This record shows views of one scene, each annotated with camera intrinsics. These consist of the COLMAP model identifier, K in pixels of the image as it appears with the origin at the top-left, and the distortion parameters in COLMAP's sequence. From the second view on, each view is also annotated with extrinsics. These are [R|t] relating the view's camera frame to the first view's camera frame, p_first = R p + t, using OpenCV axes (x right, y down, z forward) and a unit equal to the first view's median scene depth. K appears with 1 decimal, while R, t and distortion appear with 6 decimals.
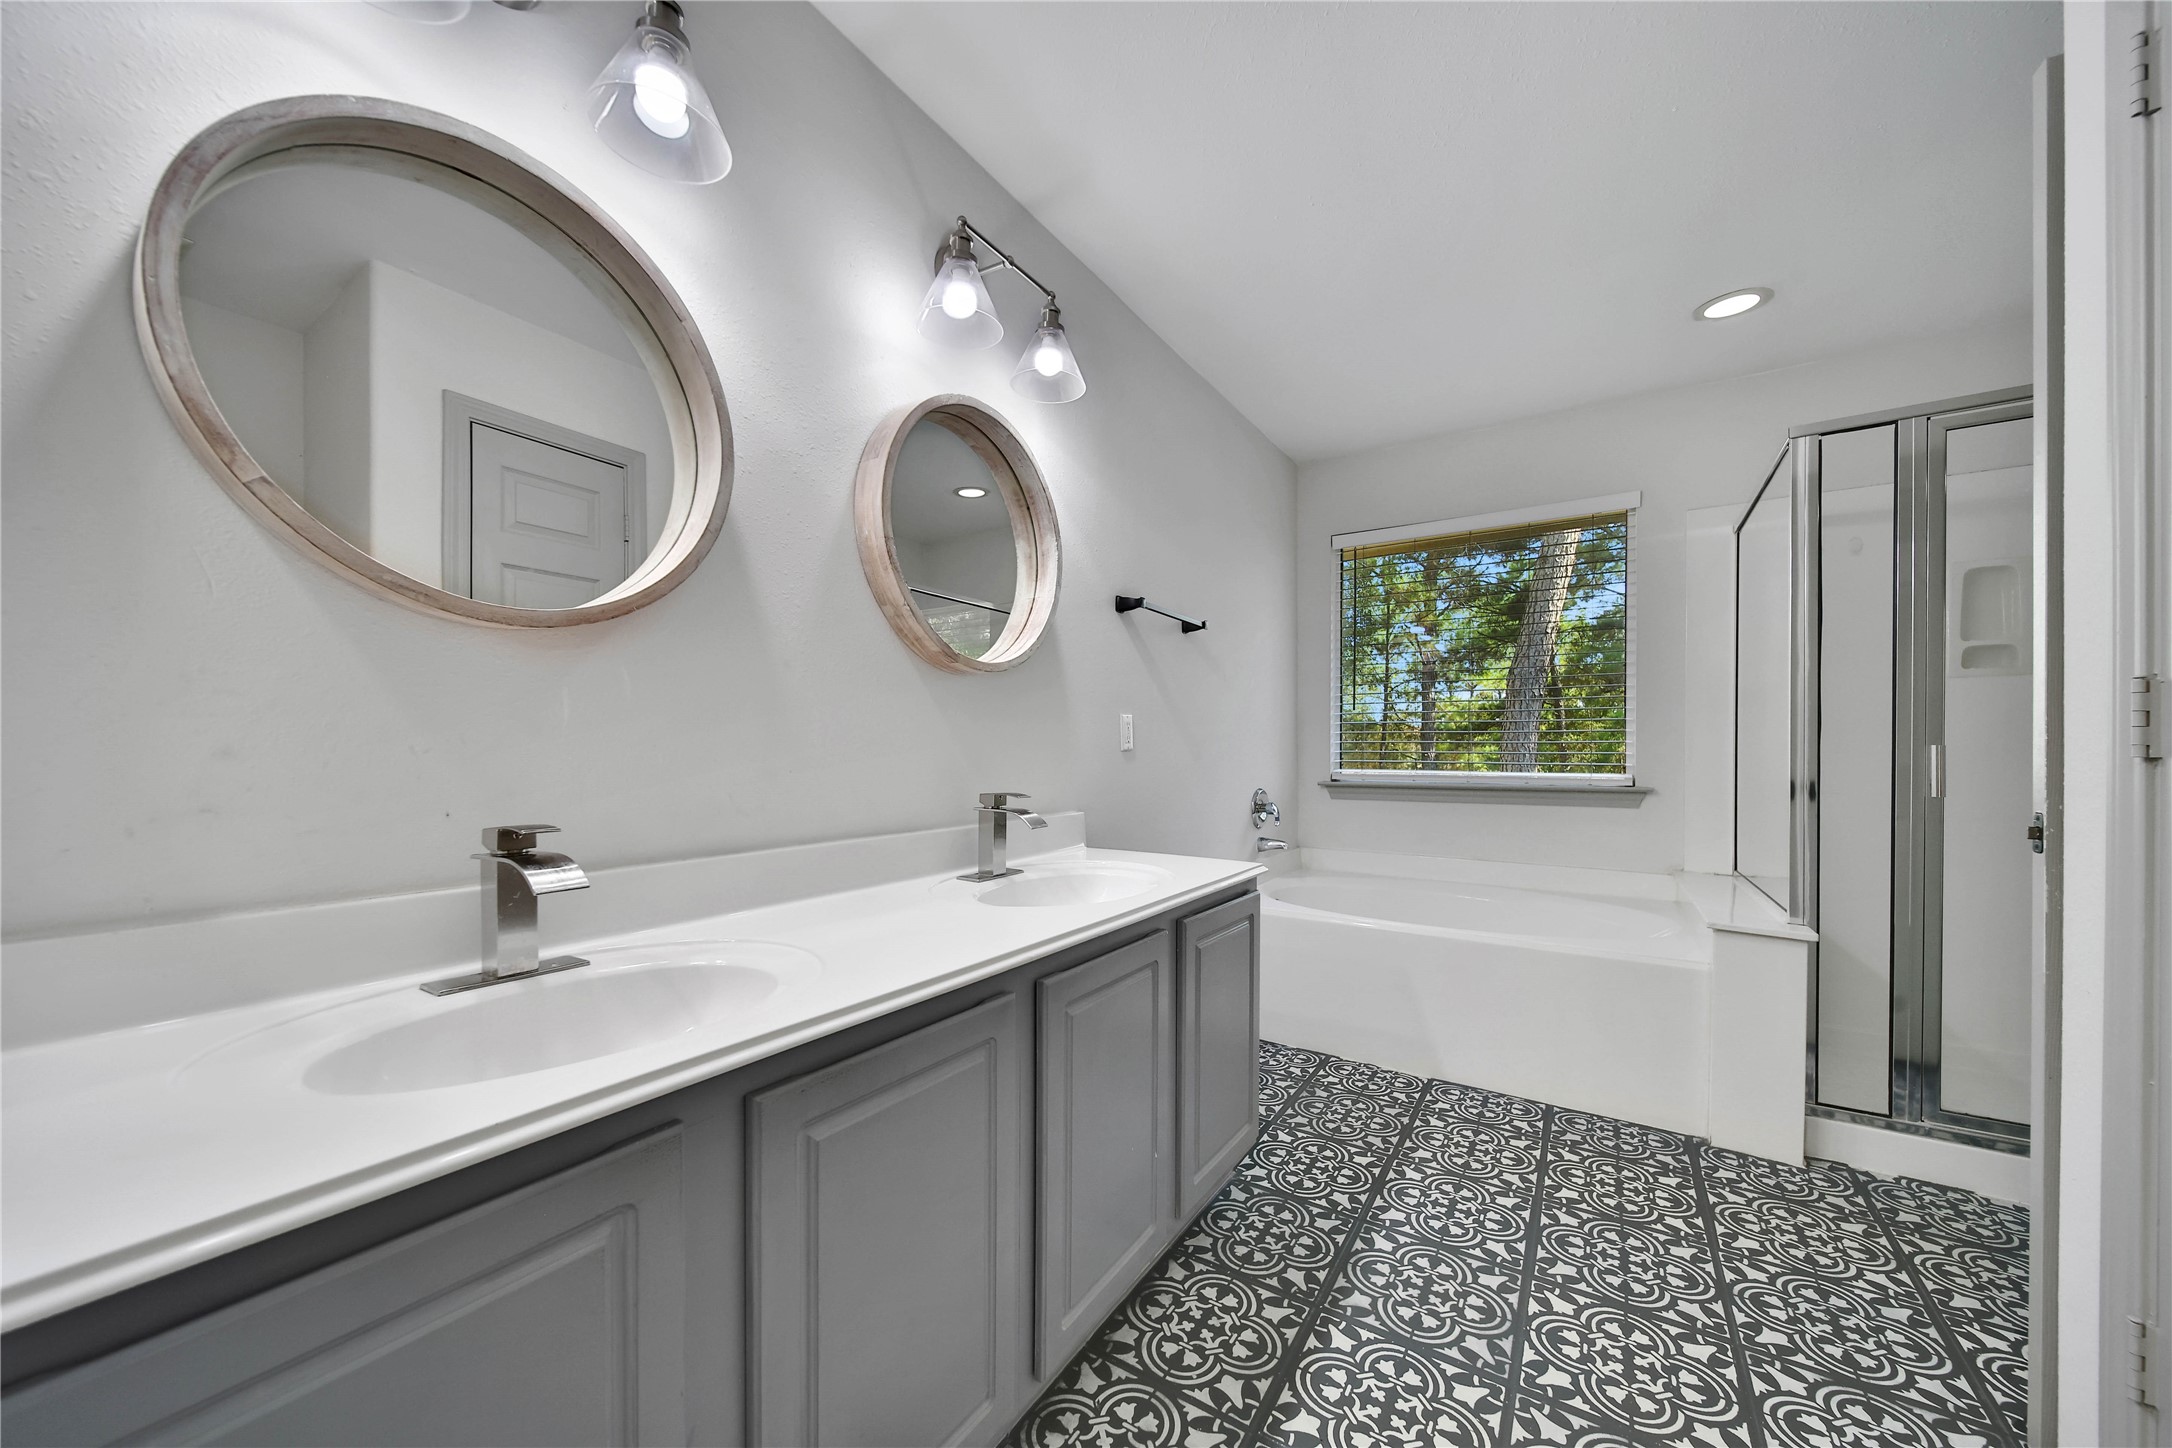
lens RADIAL K [[768.5, 0, 1085.7], [0, 768.5, 742.0], [0, 0, 1]] dist [-0.000520, -0.000064]
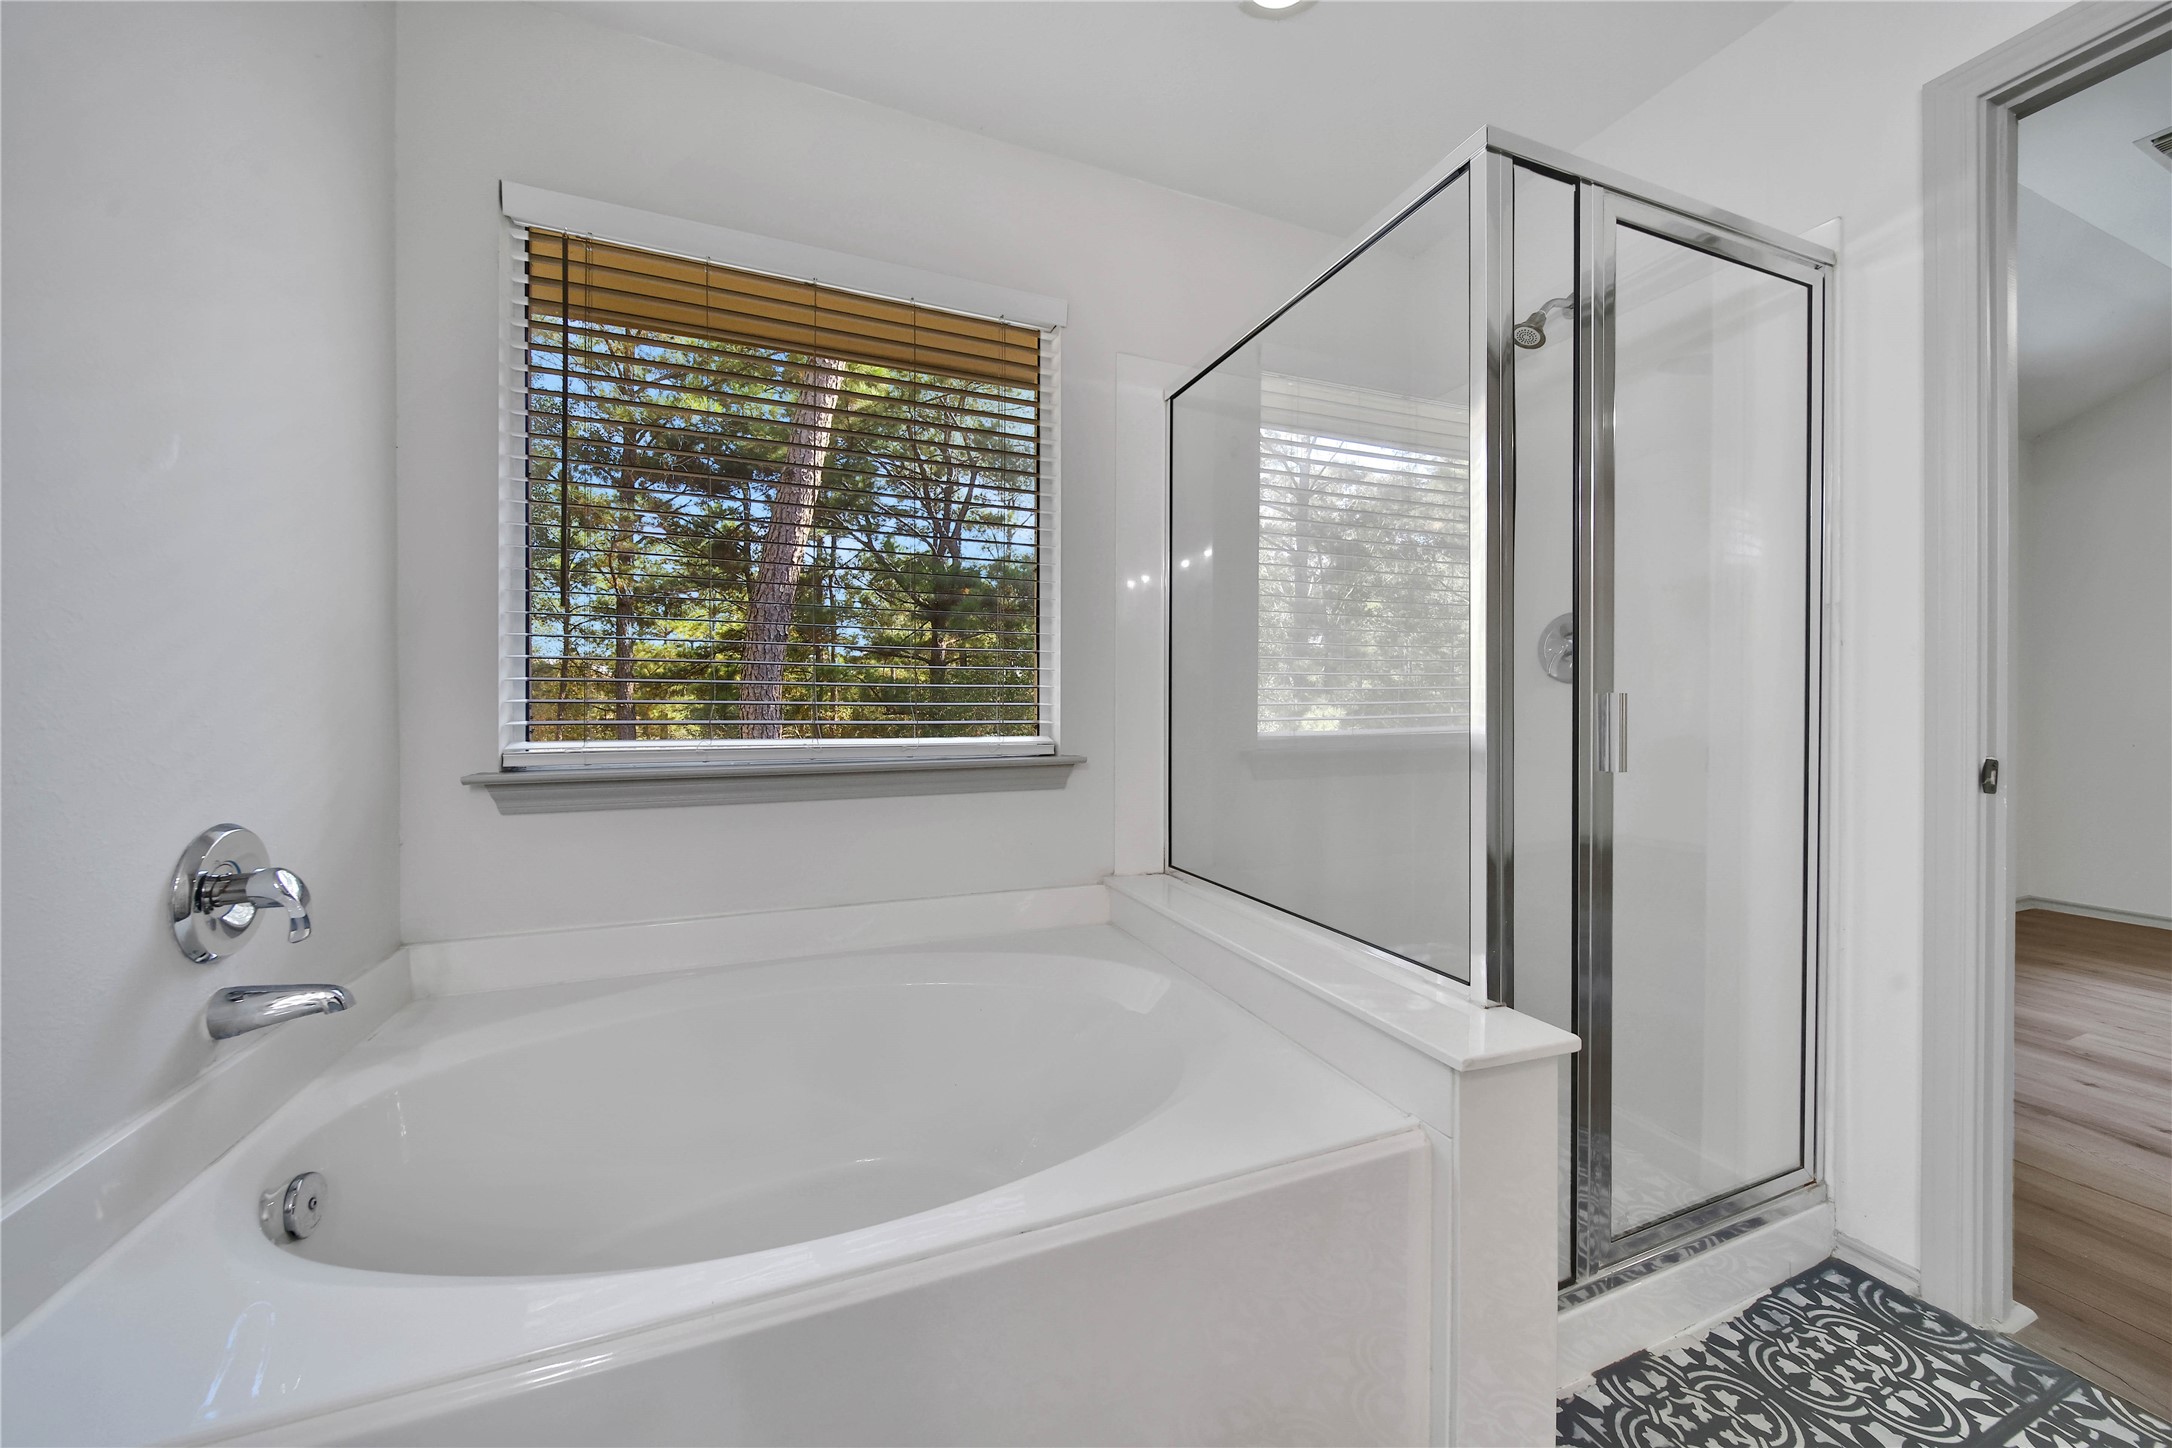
lens RADIAL K [[773.7, 0, 1088.0], [0, 773.7, 712.8], [0, 0, 1]] dist [-0.001645, -0.000055]
pose [[0.564085, -0.009189, 0.825666, 0.152631], [-0.012897, 0.999718, 0.019937, 0.006294], [-0.825616, -0.021895, 0.563807, 0.499978]]
